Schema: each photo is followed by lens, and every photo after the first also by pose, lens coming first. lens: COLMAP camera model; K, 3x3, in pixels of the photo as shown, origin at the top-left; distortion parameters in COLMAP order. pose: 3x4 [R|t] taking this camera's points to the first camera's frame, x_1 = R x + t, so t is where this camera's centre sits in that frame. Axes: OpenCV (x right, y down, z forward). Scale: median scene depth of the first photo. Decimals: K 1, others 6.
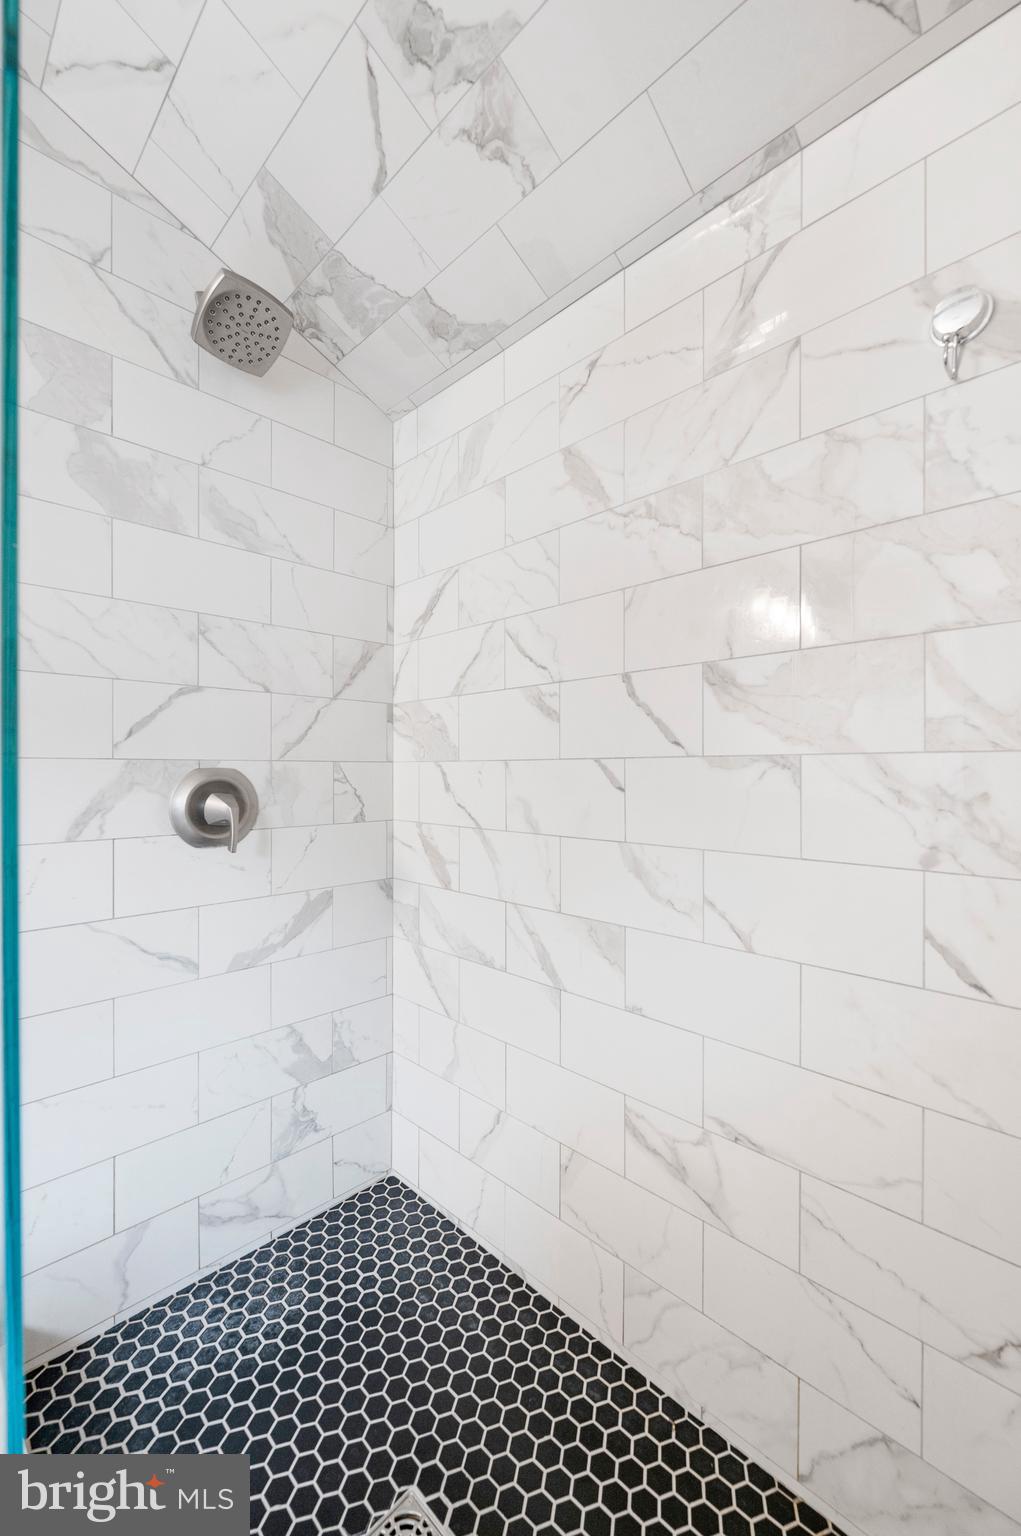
lens RADIAL K [[619.3, 0, 511.1], [0, 619.3, 773.1], [0, 0, 1]] dist [-0.001536, 0.000255]
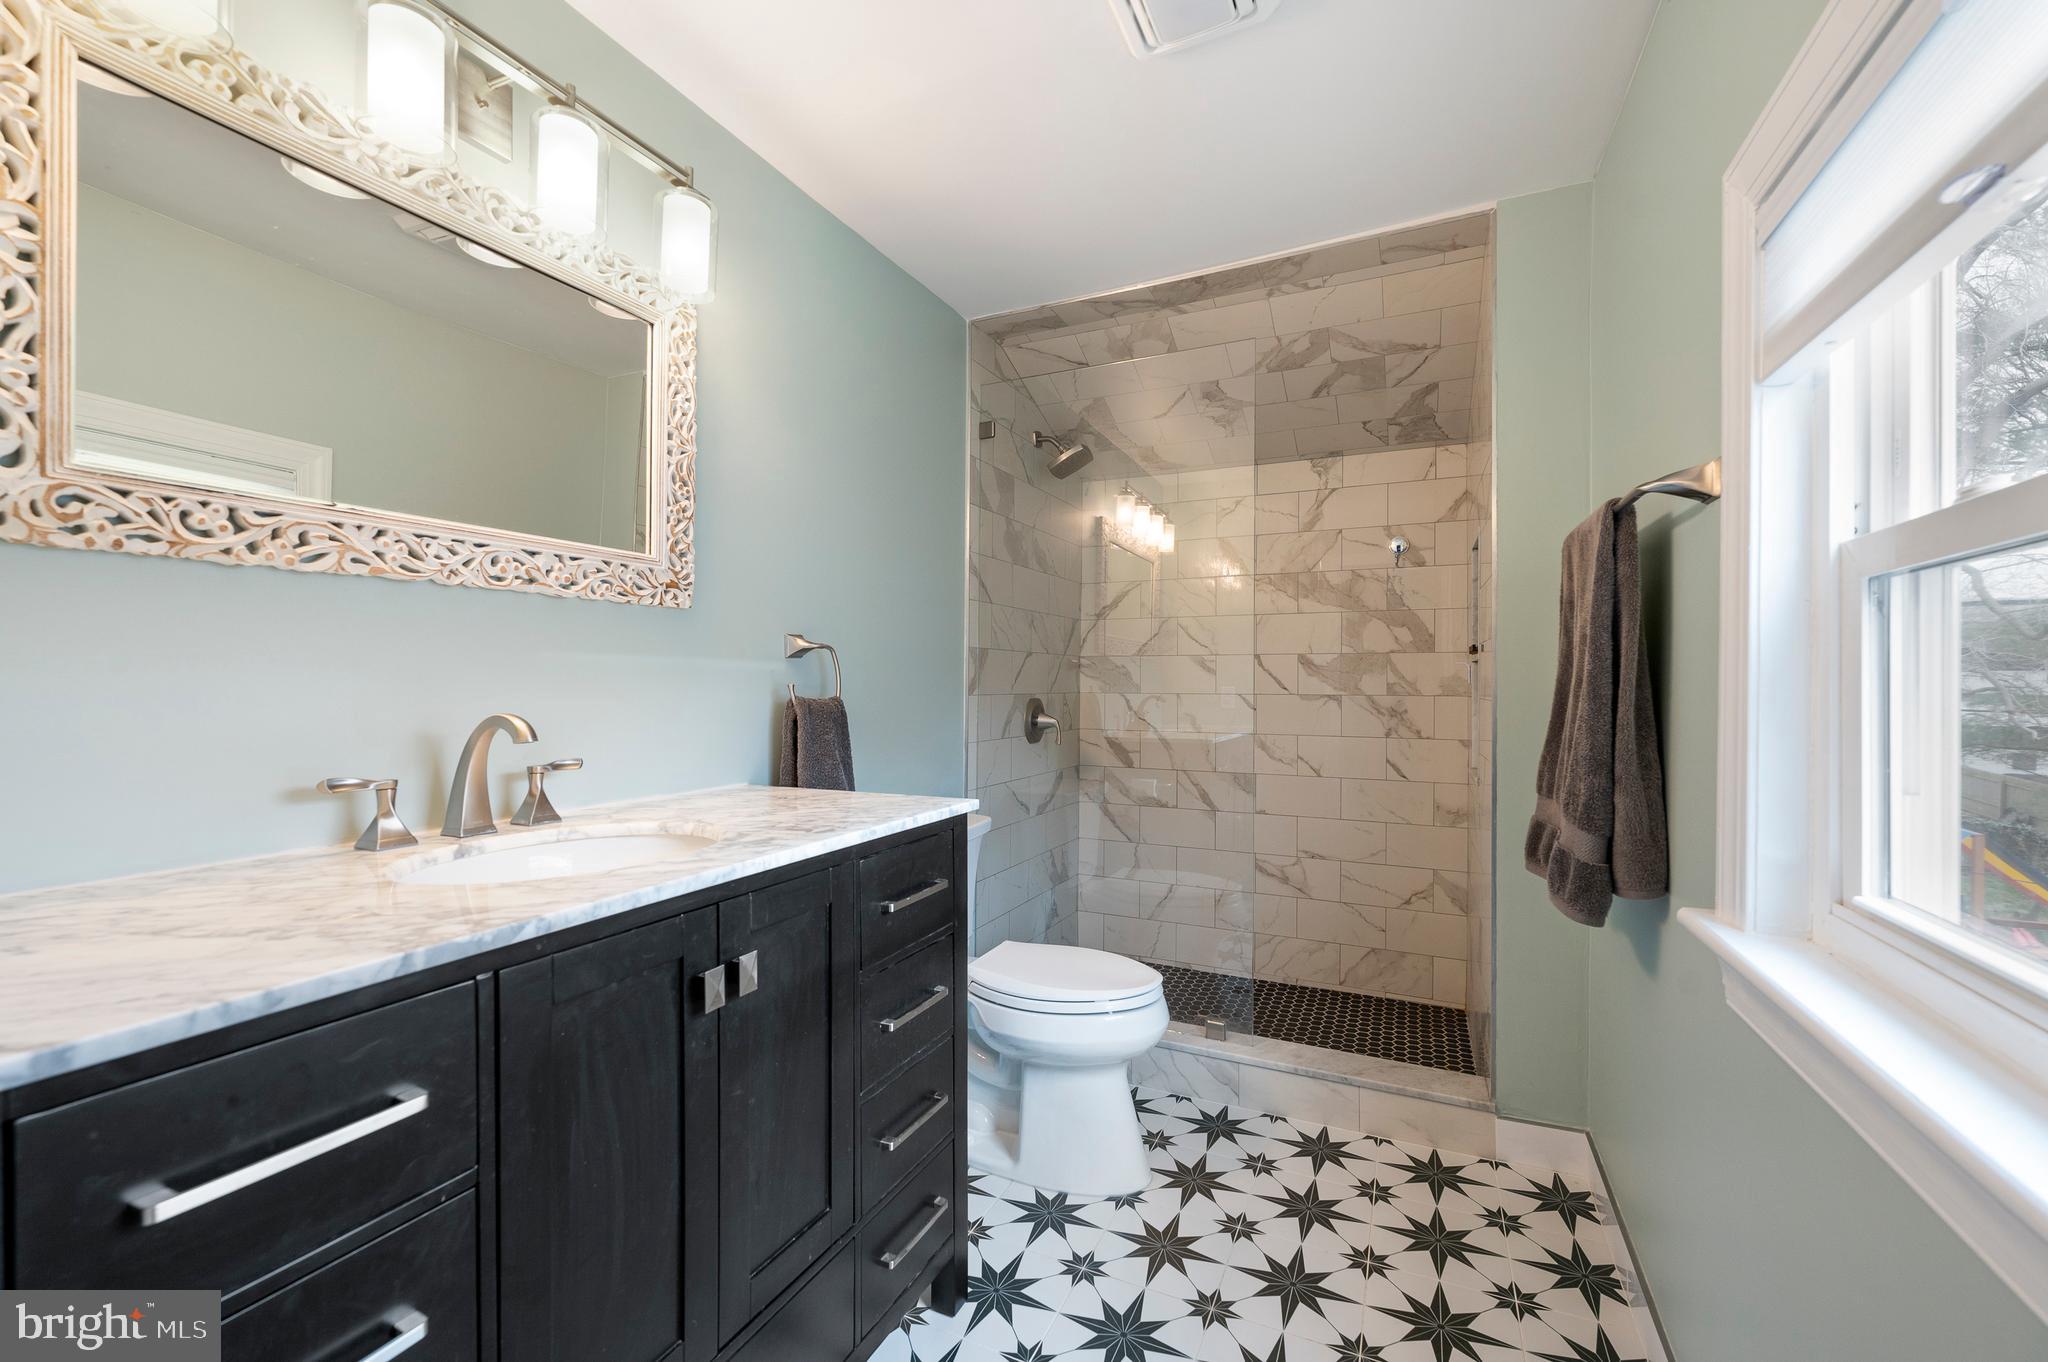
lens RADIAL K [[825.8, 0, 1024.7], [0, 825.8, 683.2], [0, 0, 1]] dist [-0.001536, 0.000255]
pose [[0.946473, 0.004280, 0.322755, -1.500141], [-0.003123, 0.999987, -0.004102, -0.048596], [-0.322768, 0.002874, 0.946474, -1.441673]]
